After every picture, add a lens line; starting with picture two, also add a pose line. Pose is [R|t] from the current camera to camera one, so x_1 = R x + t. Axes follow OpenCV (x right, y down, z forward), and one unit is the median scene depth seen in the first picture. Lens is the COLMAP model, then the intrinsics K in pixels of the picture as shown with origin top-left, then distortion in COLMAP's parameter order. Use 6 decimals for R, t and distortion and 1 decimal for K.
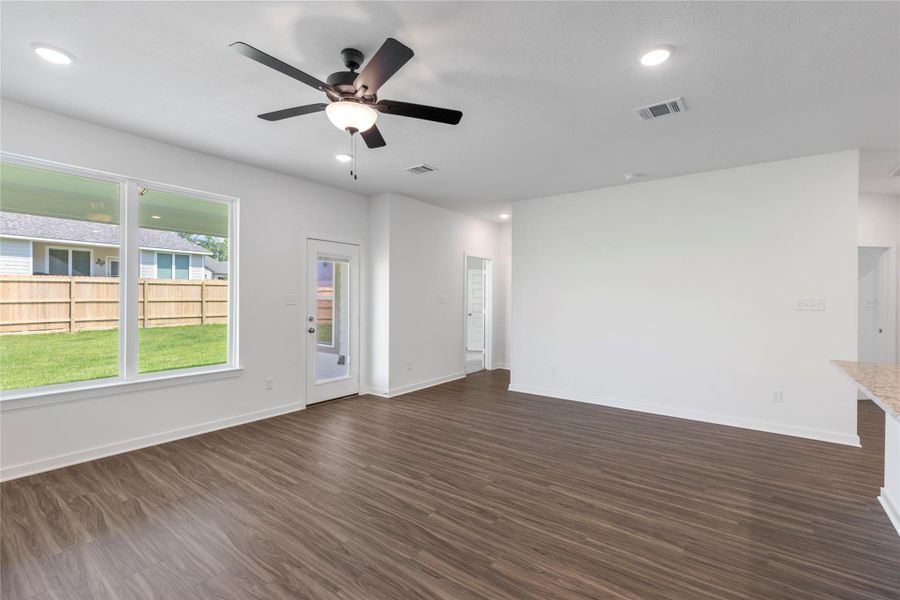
lens RADIAL K [[405.6, 0, 447.3], [0, 405.6, 298.4], [0, 0, 1]] dist [0.008329, -0.000020]
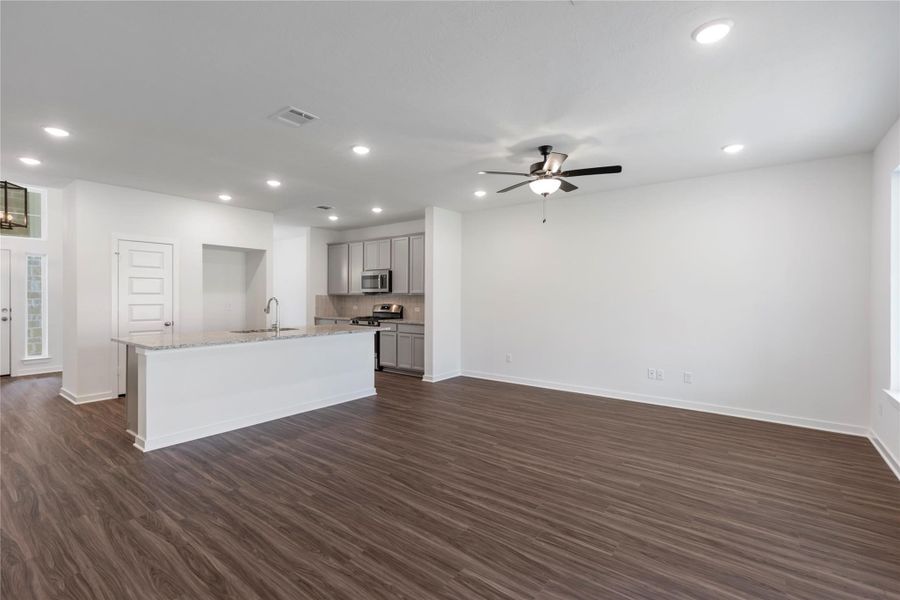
lens RADIAL K [[407.9, 0, 450.0], [0, 407.9, 300.0], [0, 0, 1]] dist [0.007376, -0.000335]
pose [[-0.999922, -0.012474, -0.000700, 0.106470], [-0.012481, 0.999874, 0.009793, -0.001795], [0.000578, 0.009801, -0.999952, 1.984916]]
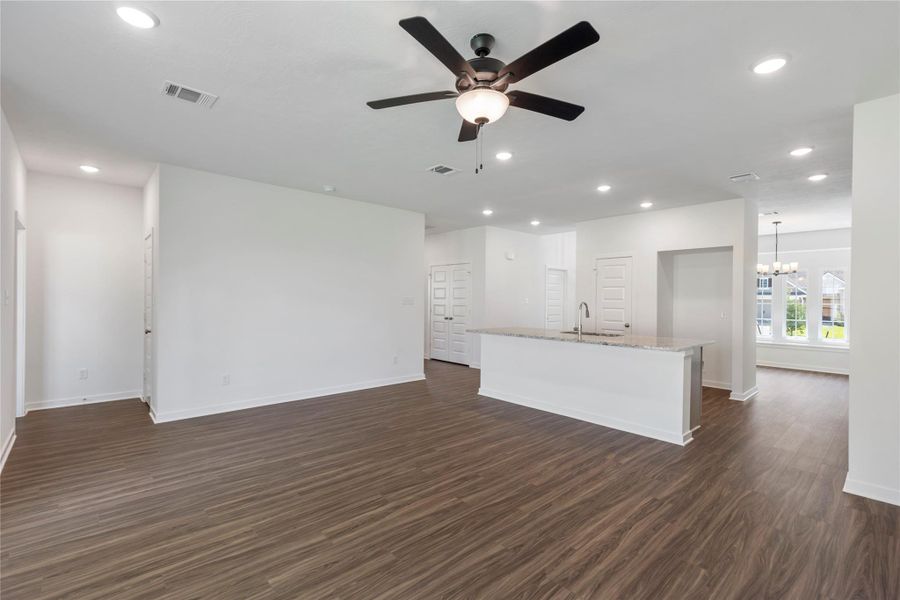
lens RADIAL K [[407.9, 0, 450.0], [0, 407.9, 300.0], [0, 0, 1]] dist [0.007376, -0.000335]
pose [[0.180325, -0.008961, 0.983566, -0.885332], [-0.006230, 0.999928, 0.010253, -0.007573], [-0.983587, -0.007977, 0.180256, 0.678204]]
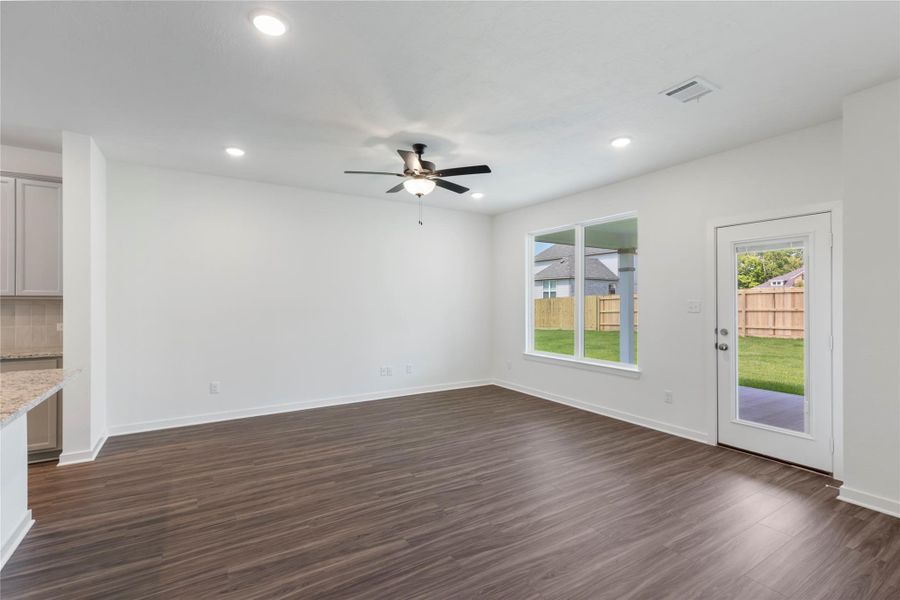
lens RADIAL K [[407.9, 0, 450.0], [0, 407.9, 300.0], [0, 0, 1]] dist [0.007376, -0.000335]
pose [[-0.347416, -0.012551, -0.937627, 0.890921], [-0.005889, 0.999920, -0.011203, 0.004045], [0.937693, 0.001629, -0.347462, 1.245544]]
